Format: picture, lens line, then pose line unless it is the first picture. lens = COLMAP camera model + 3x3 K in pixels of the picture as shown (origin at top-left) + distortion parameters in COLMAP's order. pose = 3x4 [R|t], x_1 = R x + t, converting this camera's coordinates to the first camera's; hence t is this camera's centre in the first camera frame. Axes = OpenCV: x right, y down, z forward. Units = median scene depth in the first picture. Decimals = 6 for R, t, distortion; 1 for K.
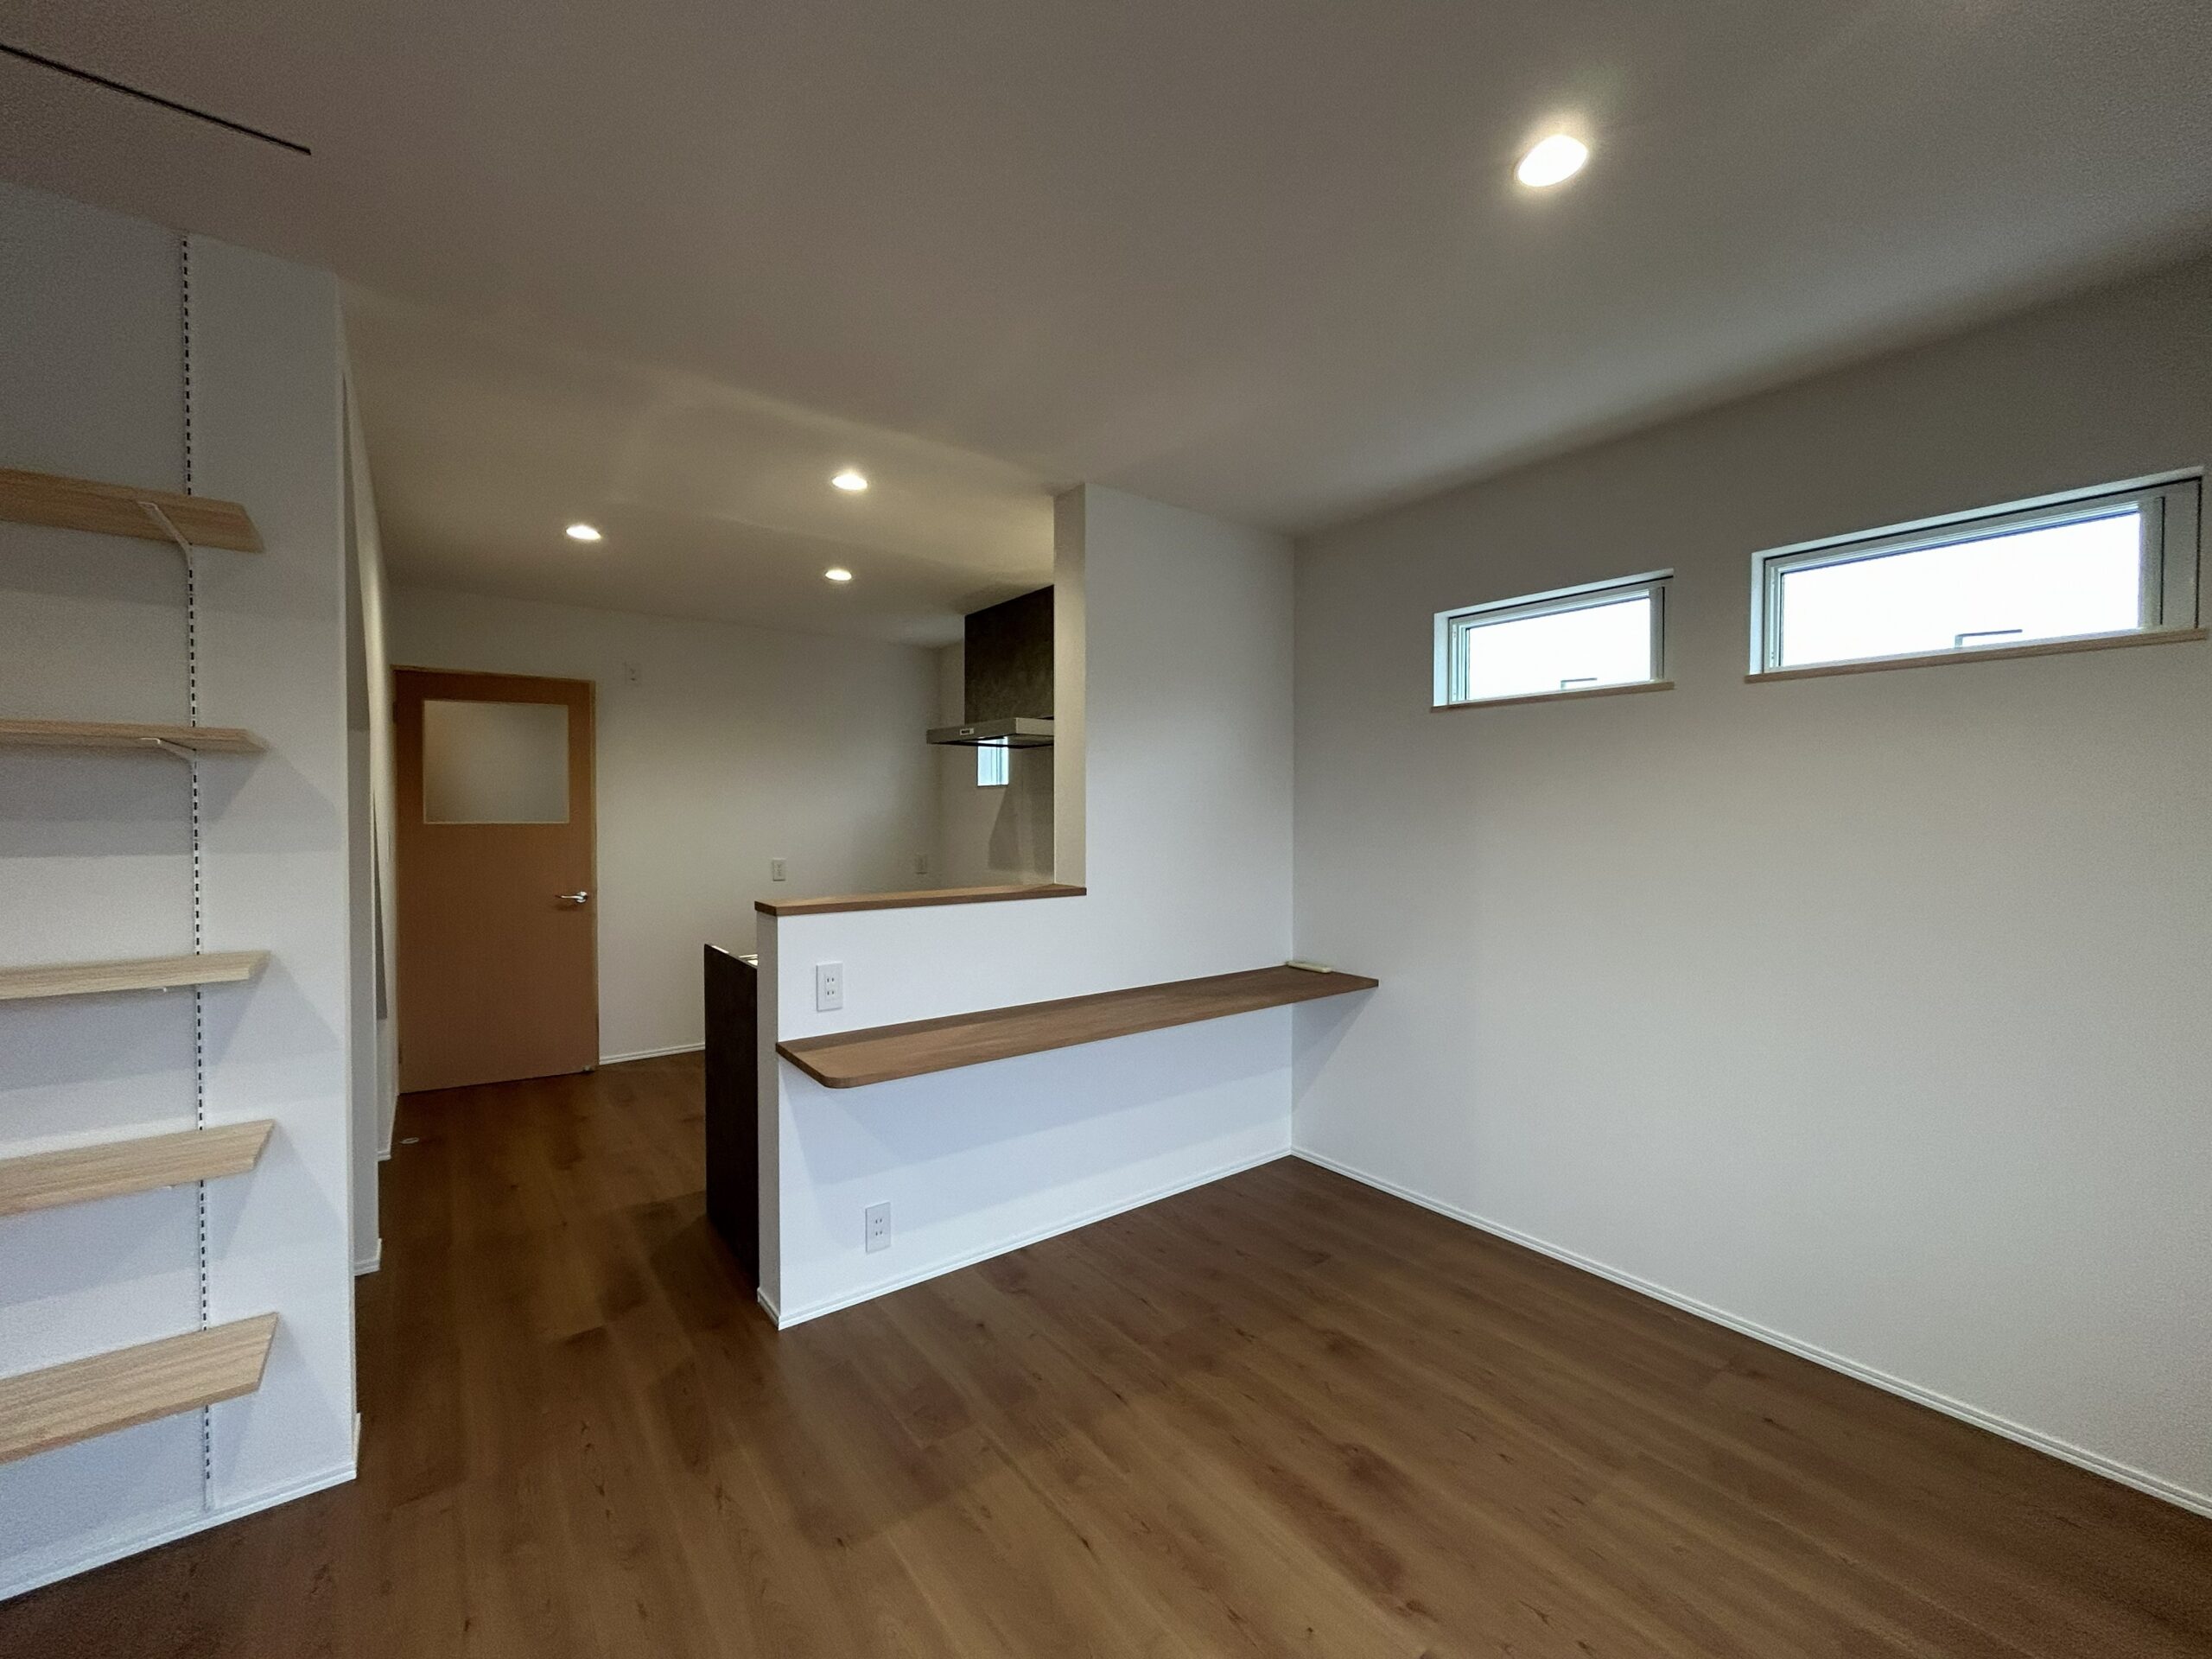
lens RADIAL K [[890.6, 0, 1098.2], [0, 890.6, 828.1], [0, 0, 1]] dist [-0.000960, -0.000202]
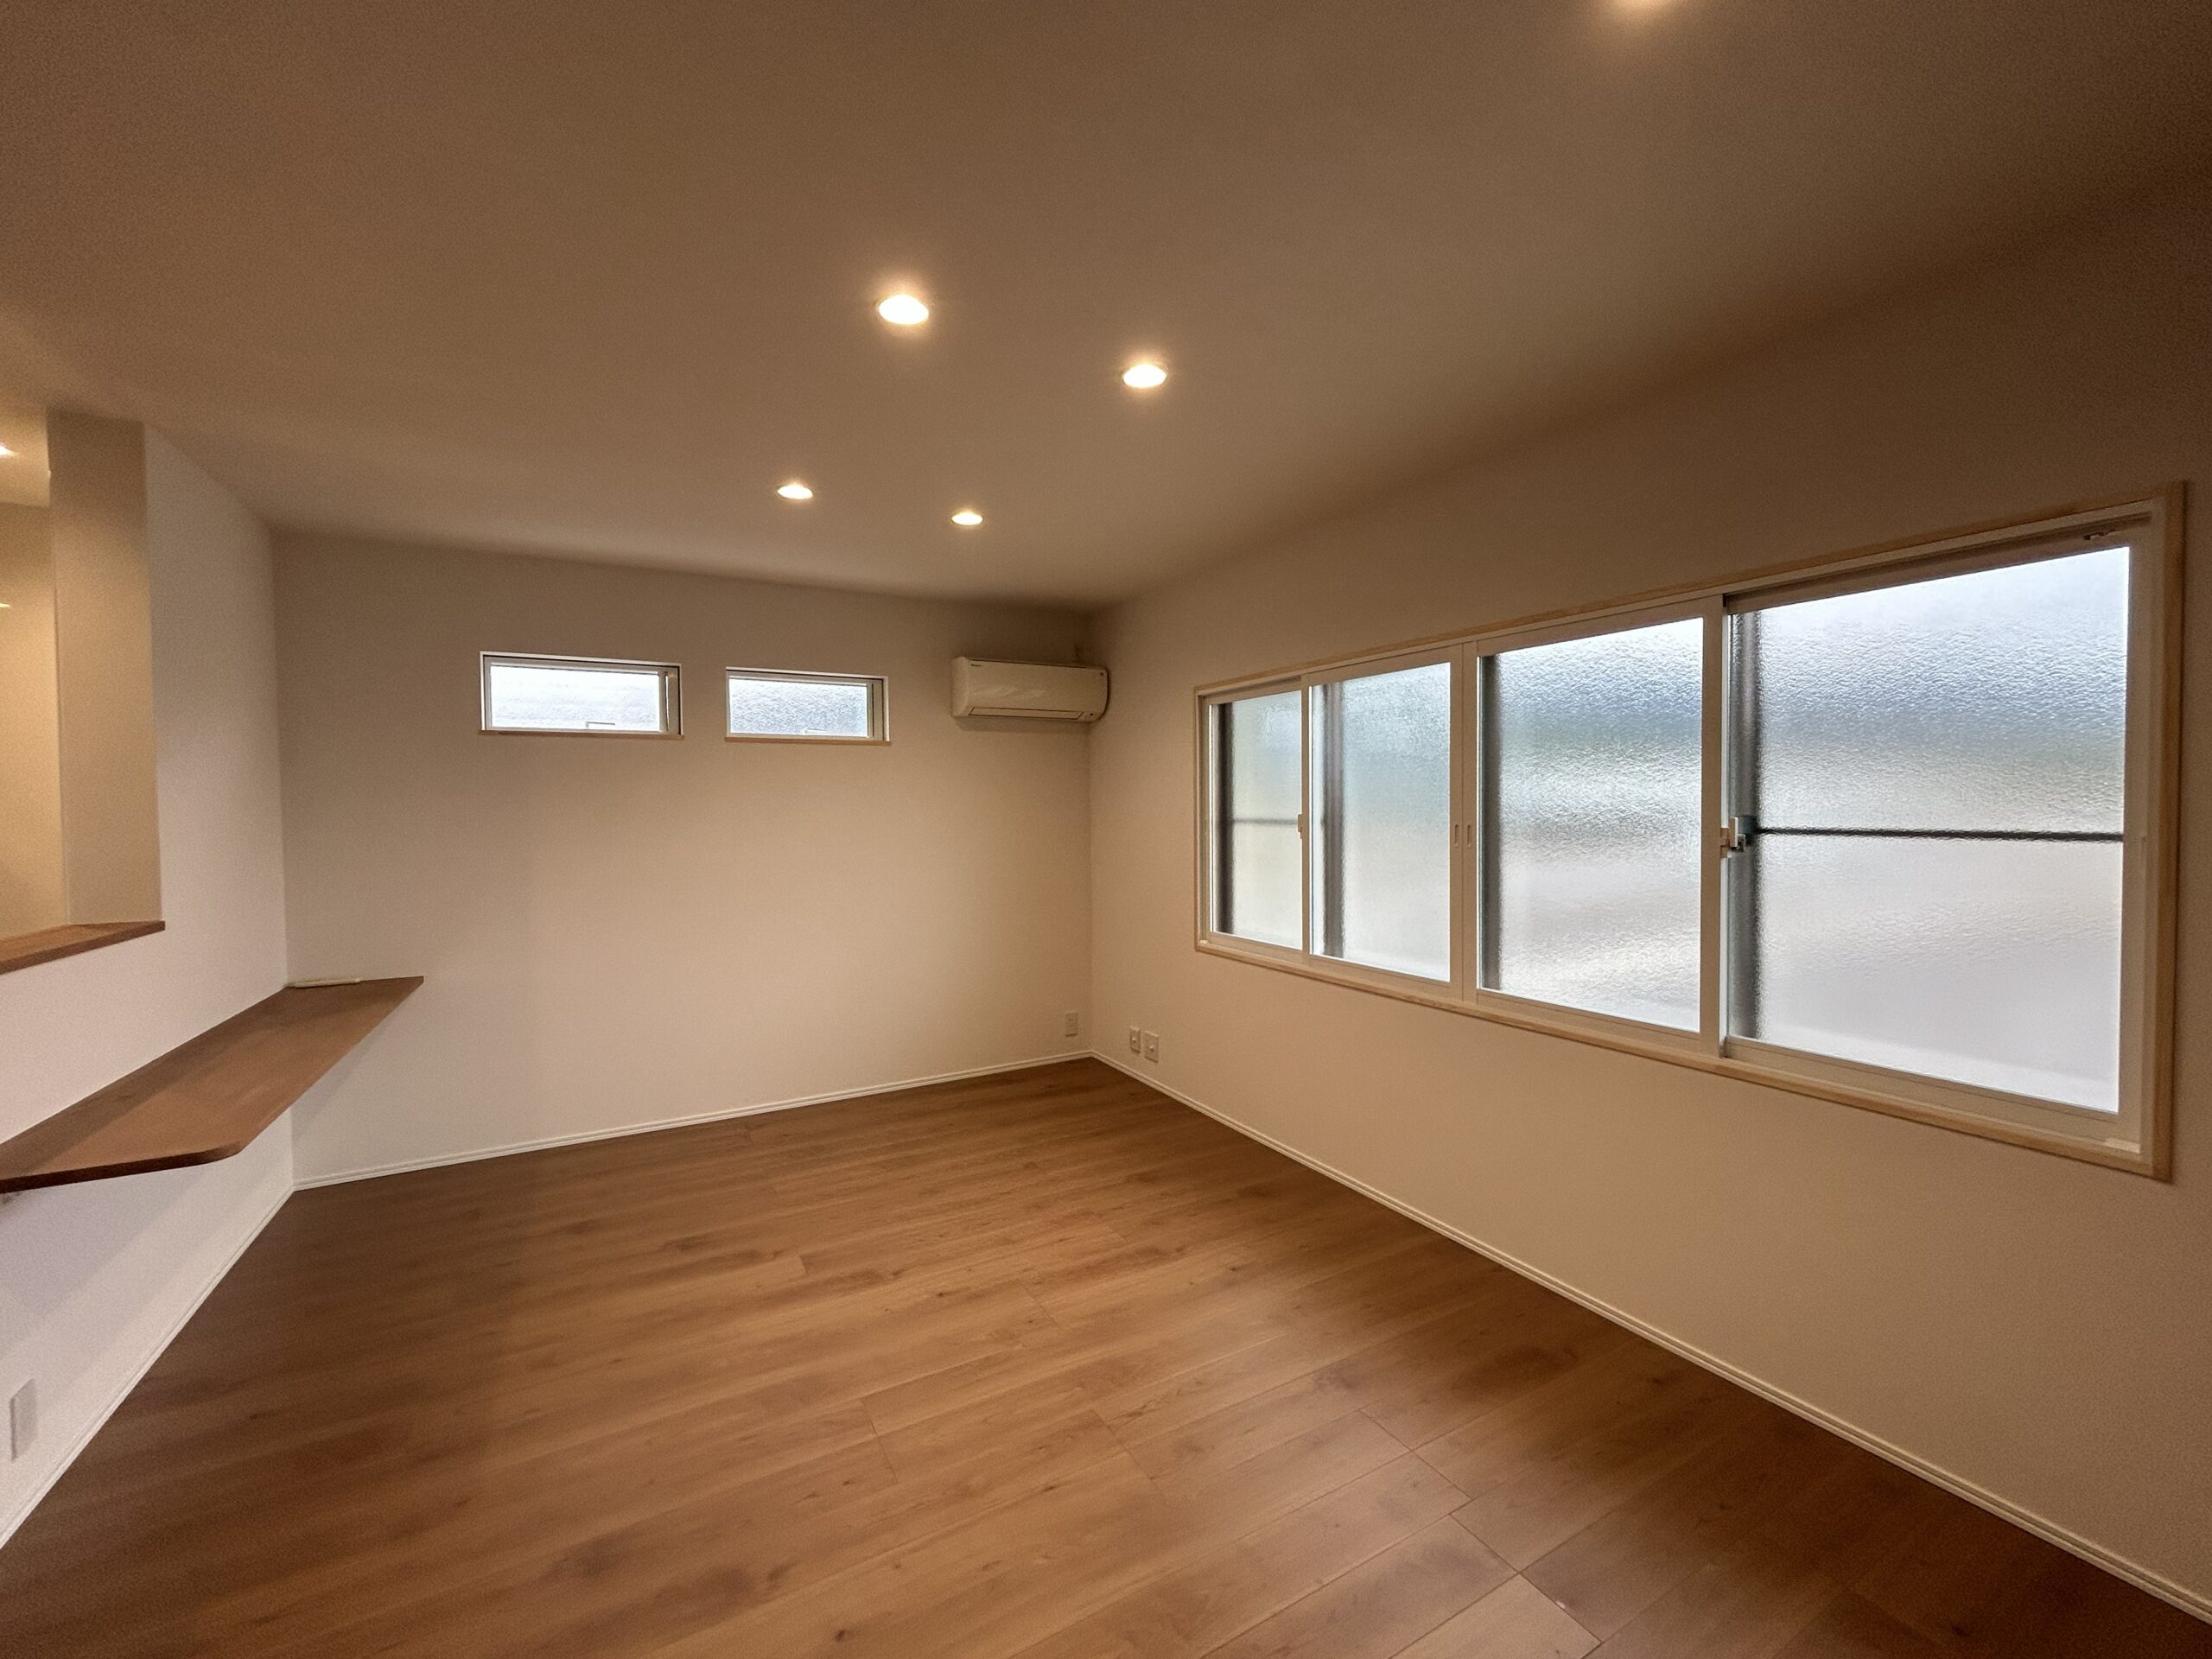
lens RADIAL K [[891.0, 0, 1106.0], [0, 891.0, 829.5], [0, 0, 1]] dist [-0.001626, -0.000025]
pose [[0.131868, -0.030358, 0.990802, -0.885050], [0.026478, 0.999282, 0.027094, -0.019715], [-0.990914, 0.022661, 0.132577, 0.041986]]
